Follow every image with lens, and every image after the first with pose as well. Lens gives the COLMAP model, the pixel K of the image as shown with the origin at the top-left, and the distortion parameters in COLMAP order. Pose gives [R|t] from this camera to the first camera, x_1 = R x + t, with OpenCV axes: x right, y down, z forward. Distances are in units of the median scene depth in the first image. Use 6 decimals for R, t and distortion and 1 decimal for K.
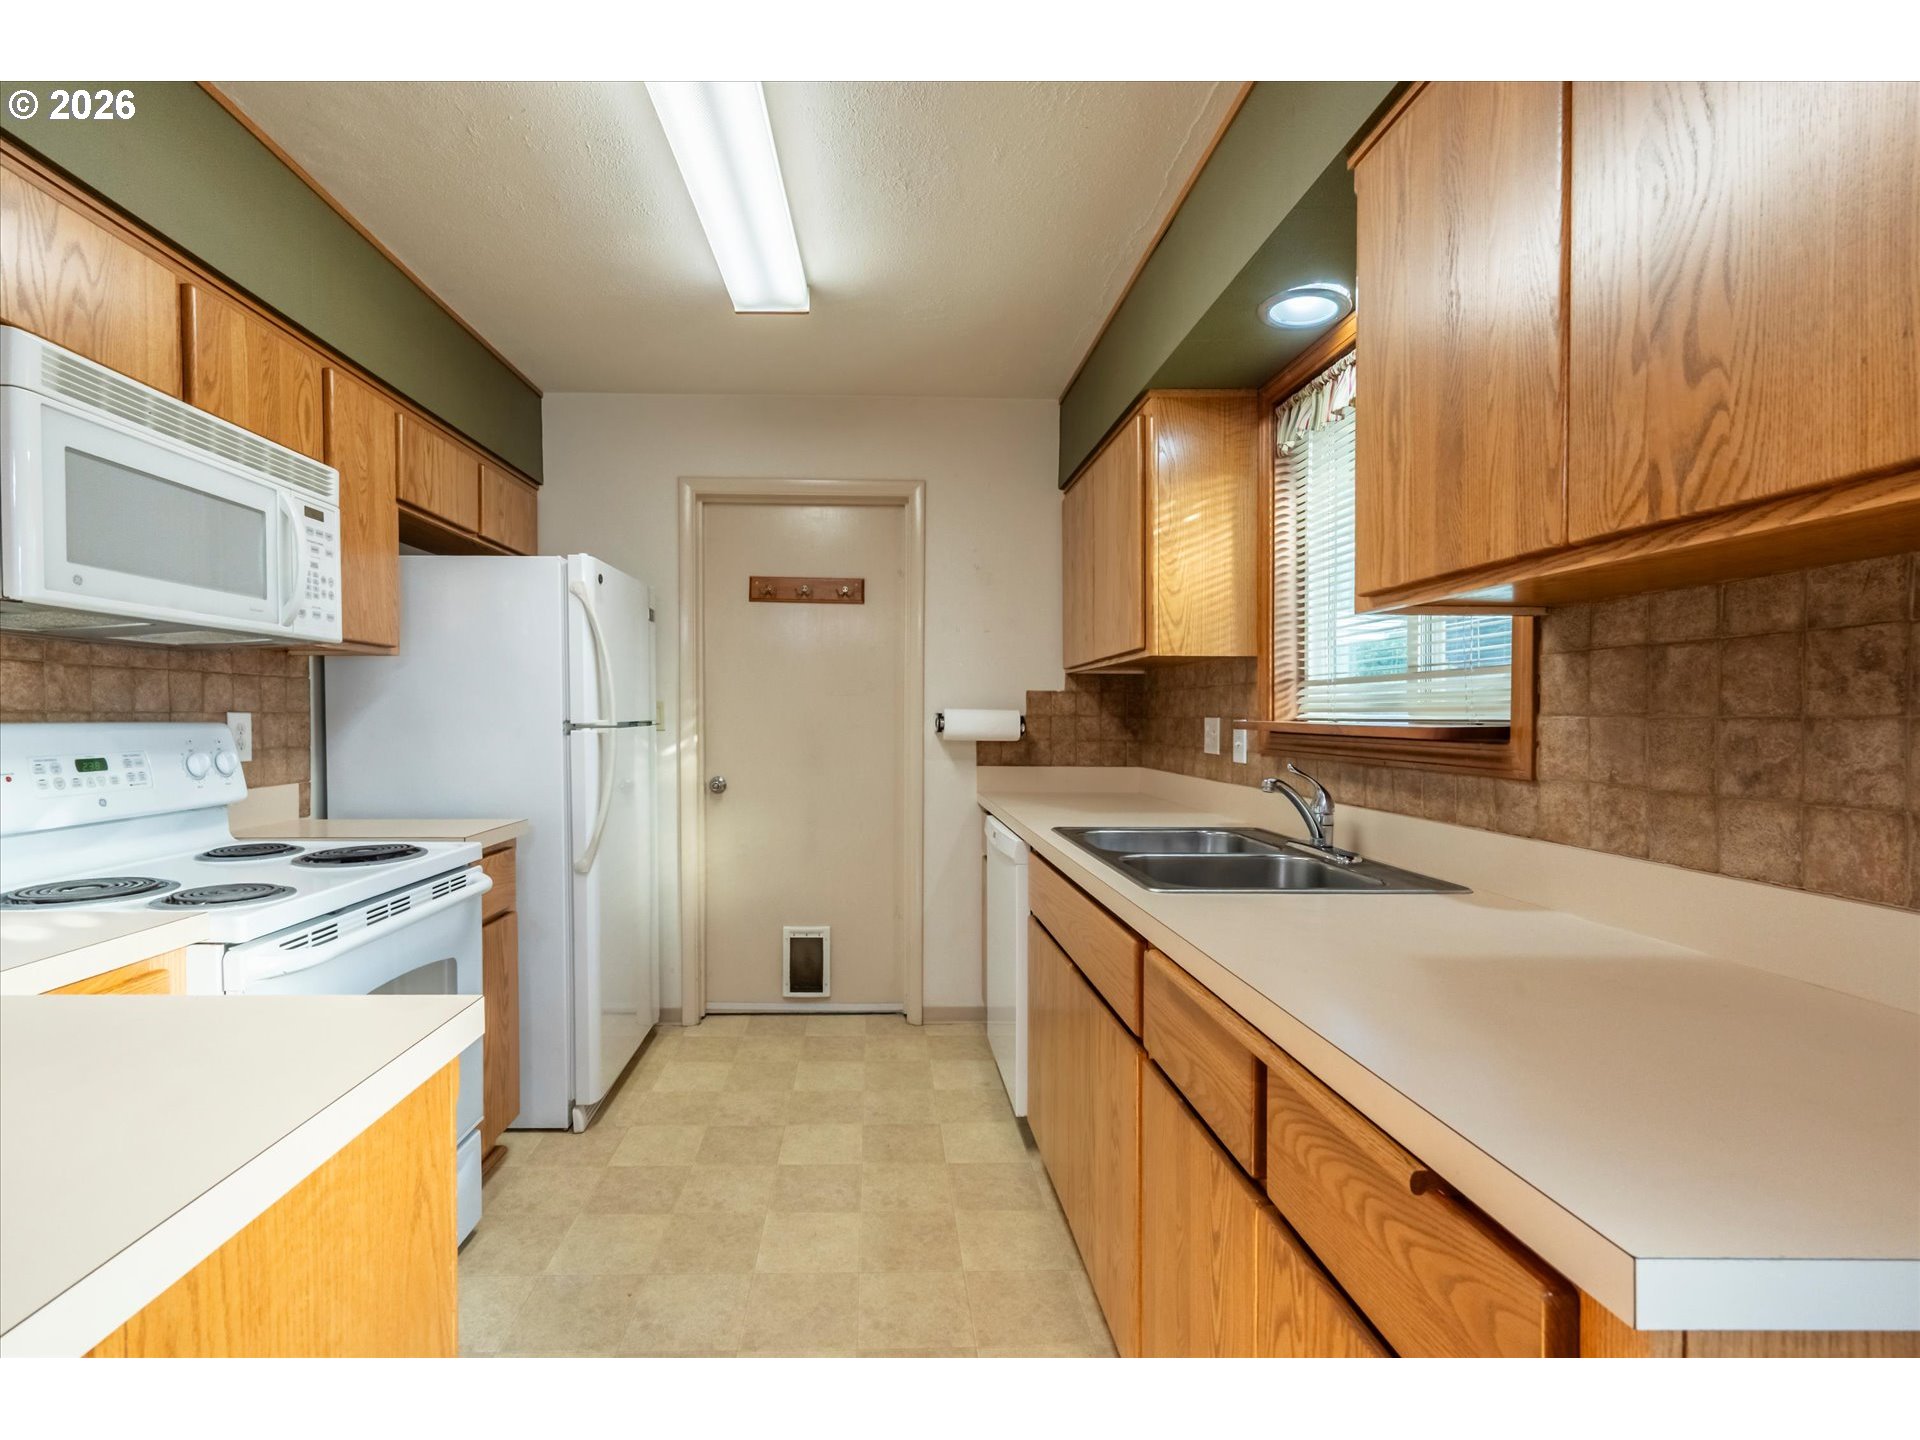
lens RADIAL K [[858.8, 0, 890.4], [0, 858.8, 720.9], [0, 0, 1]] dist [-0.002824, 0.002007]
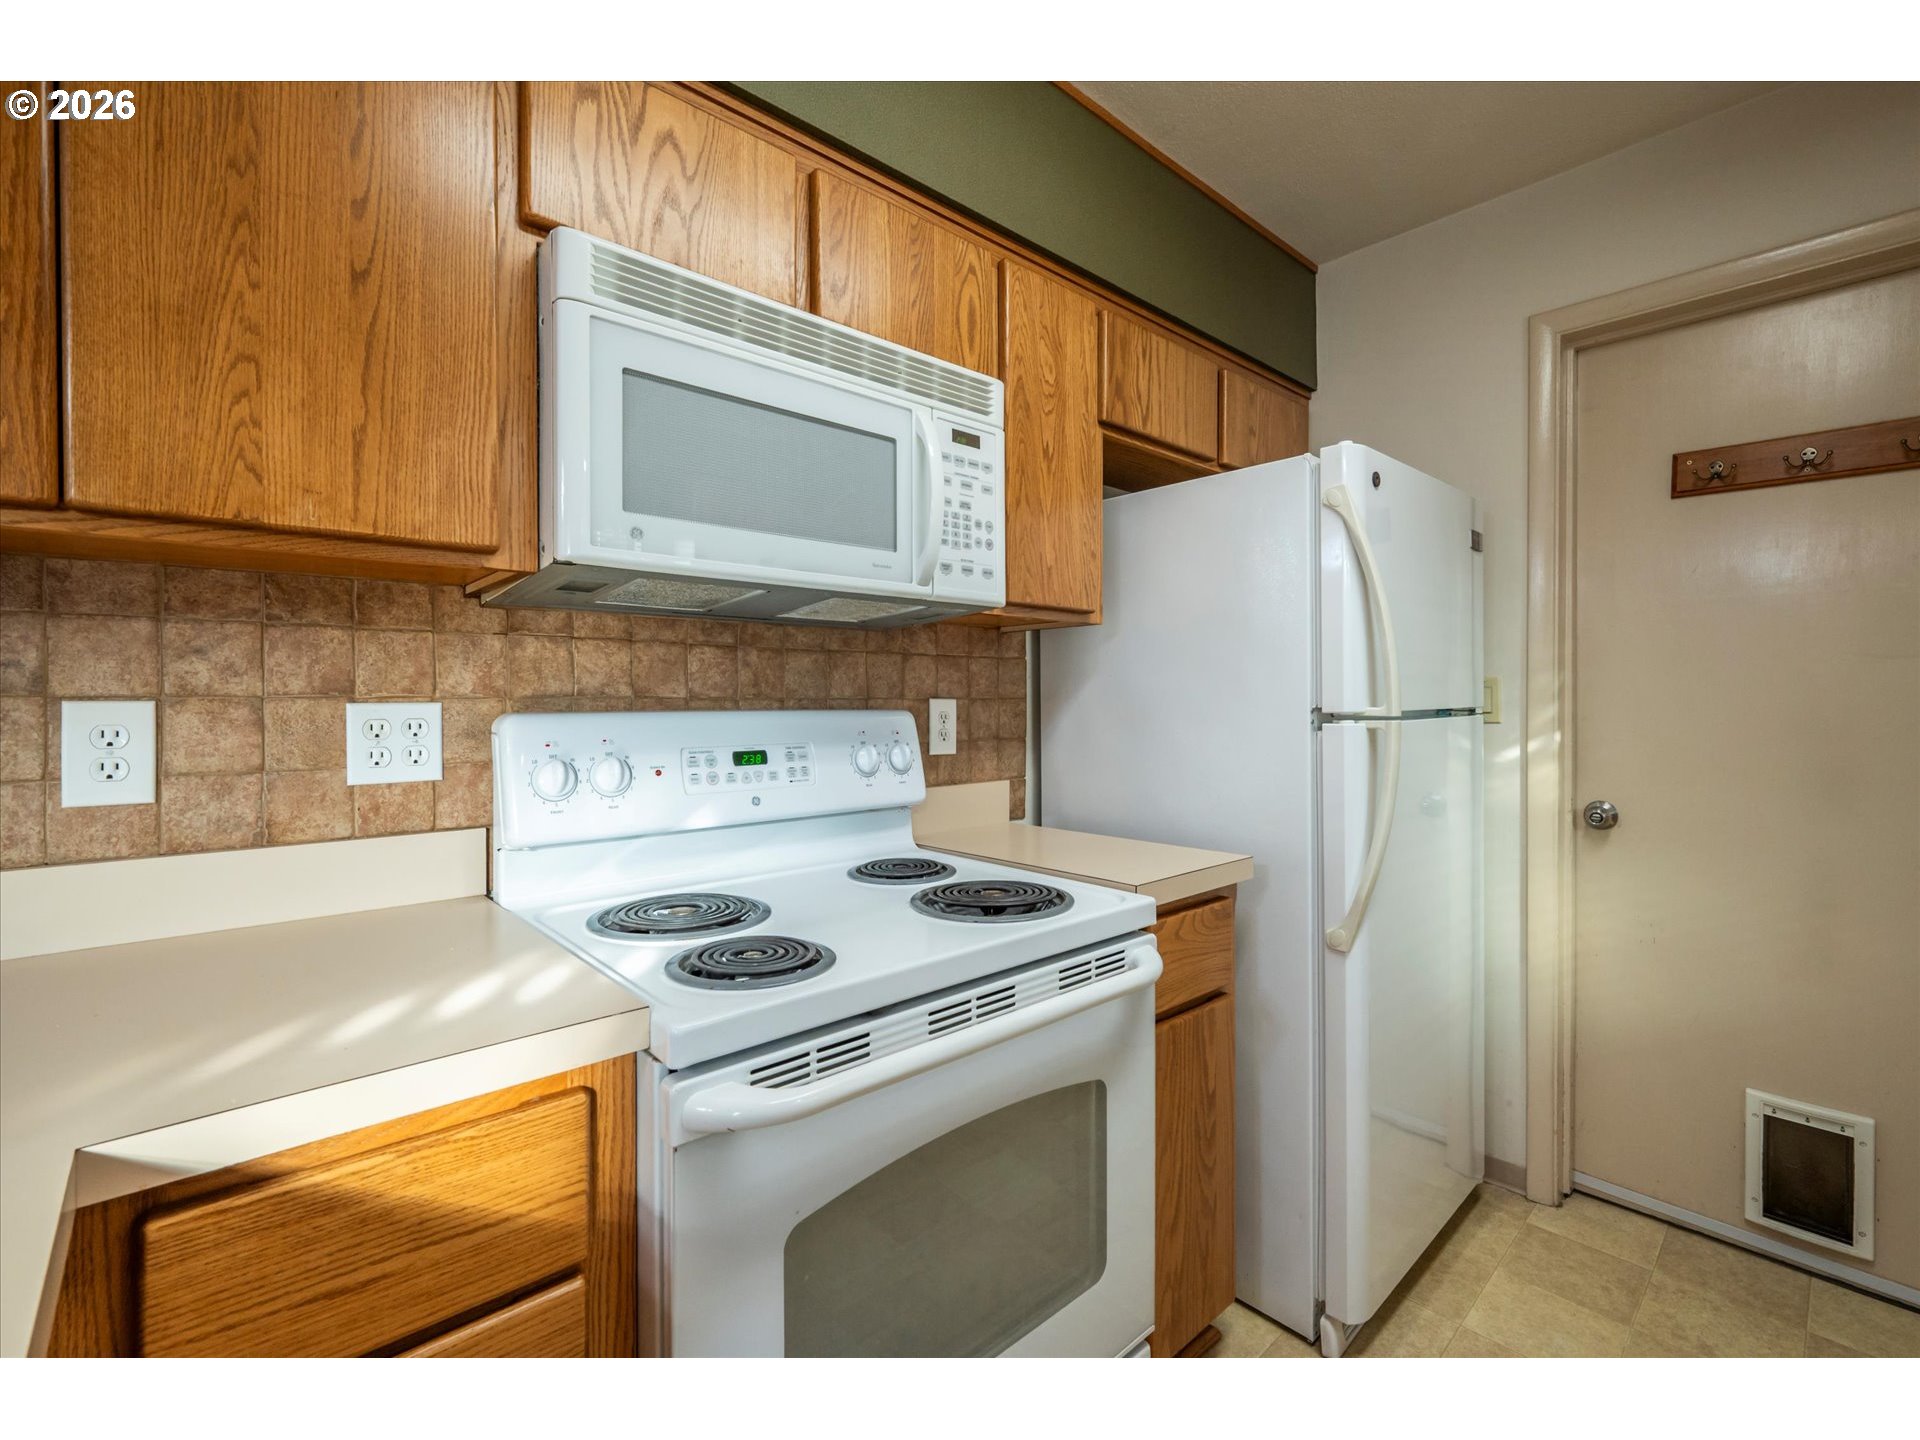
lens RADIAL K [[858.8, 0, 956.4], [0, 858.8, 718.6], [0, 0, 1]] dist [-0.002824, 0.002007]
pose [[0.670832, 0.010133, -0.741540, -0.097152], [0.000015, 0.999906, 0.013677, -0.001463], [0.741609, -0.009186, 0.670769, 0.437123]]
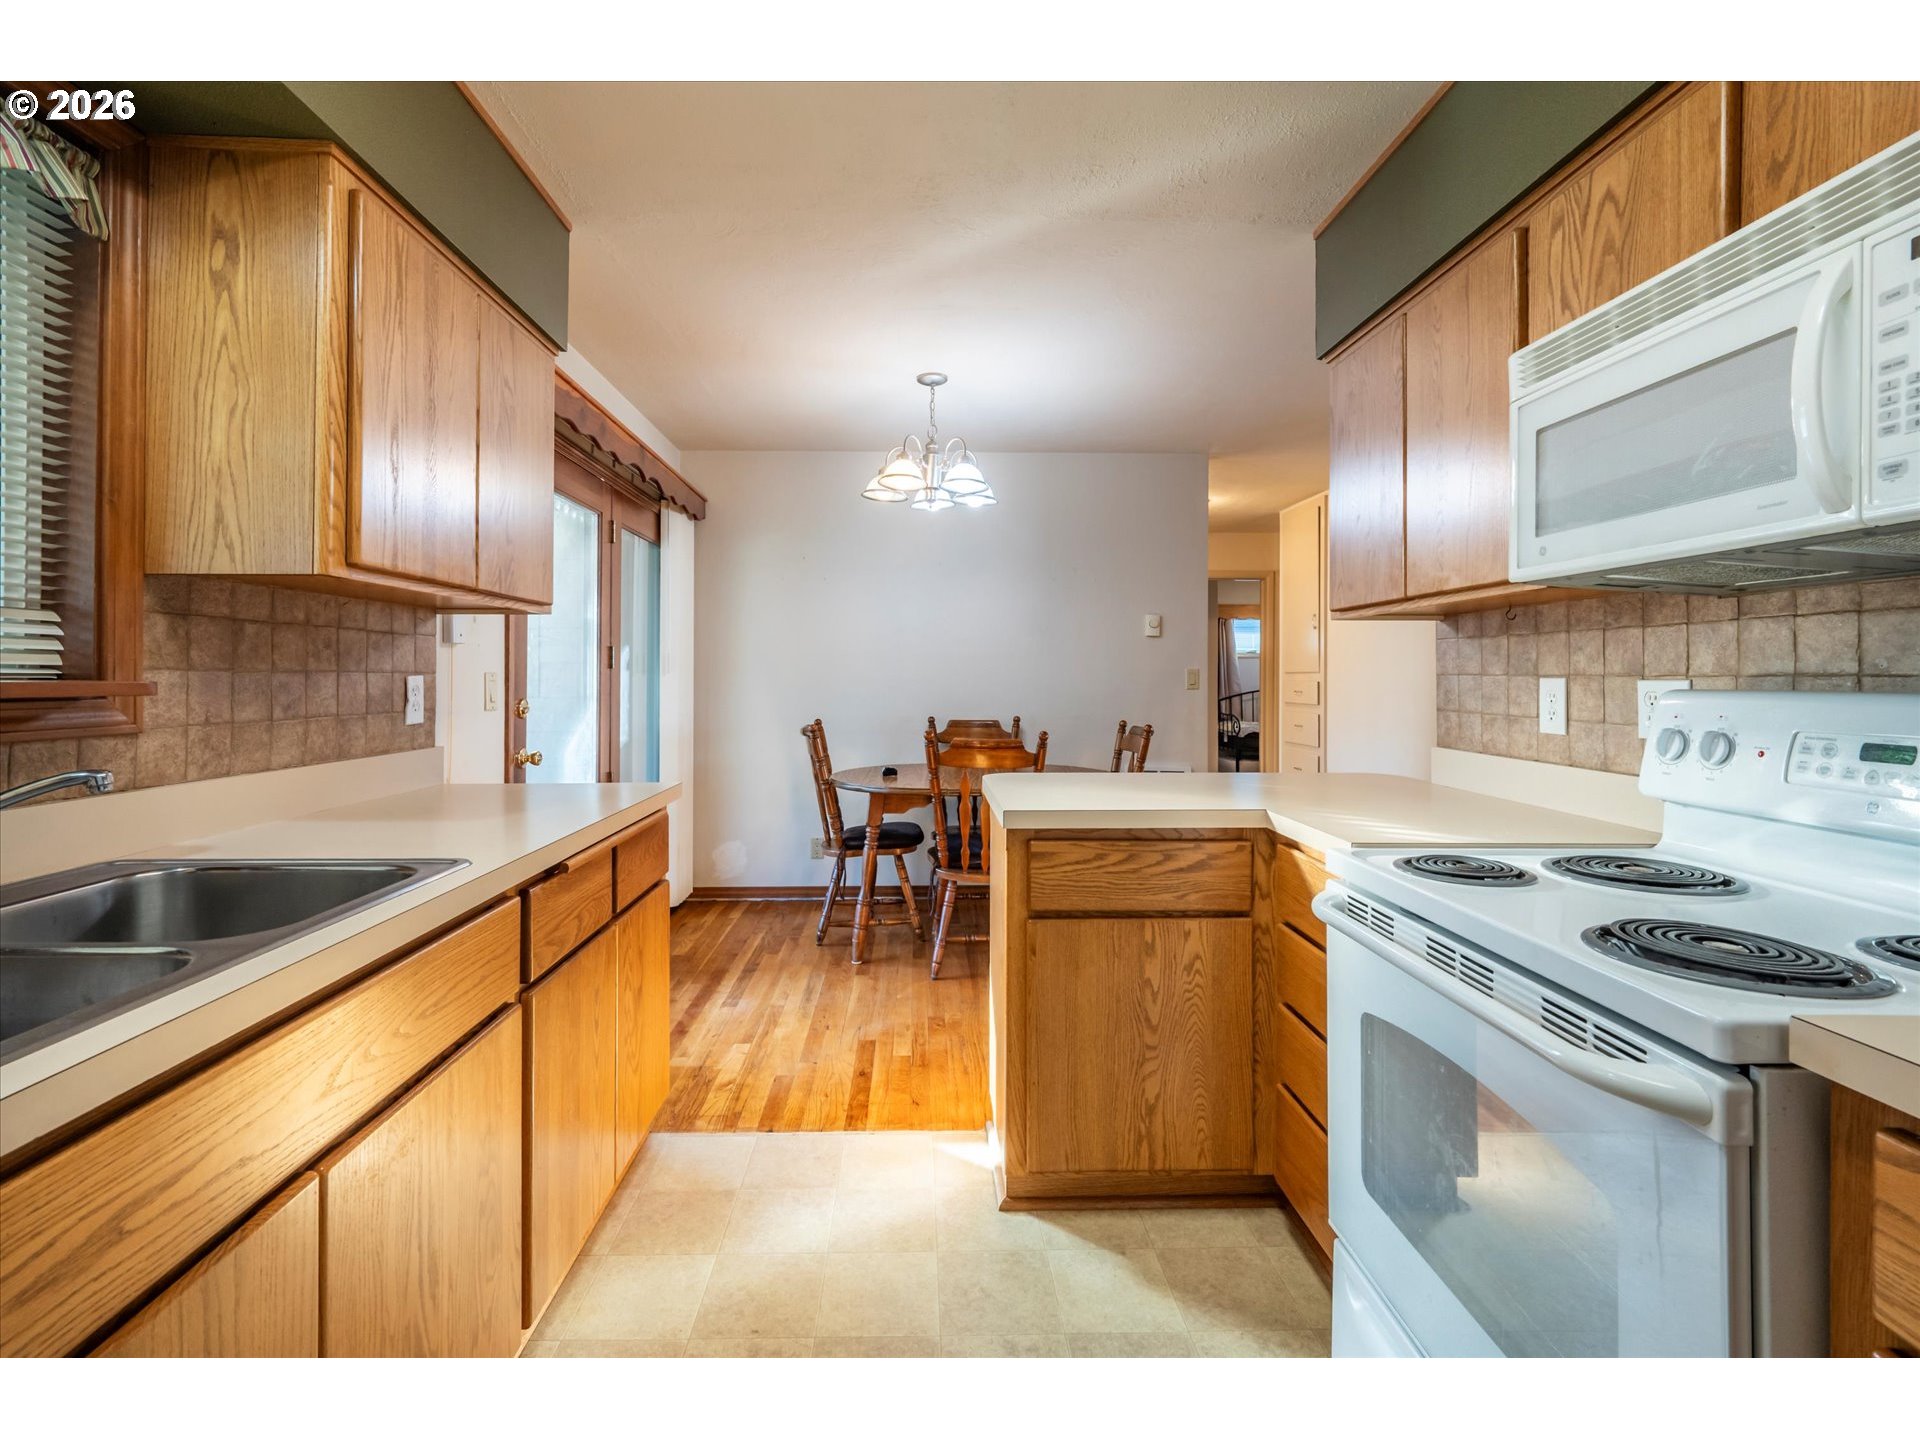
lens RADIAL K [[858.8, 0, 953.3], [0, 858.8, 673.8], [0, 0, 1]] dist [-0.002824, 0.002007]
pose [[-0.999428, -0.007666, -0.032940, -0.120183], [-0.007793, 0.999963, 0.003727, -0.007690], [0.032910, 0.003982, -0.999450, 1.299904]]
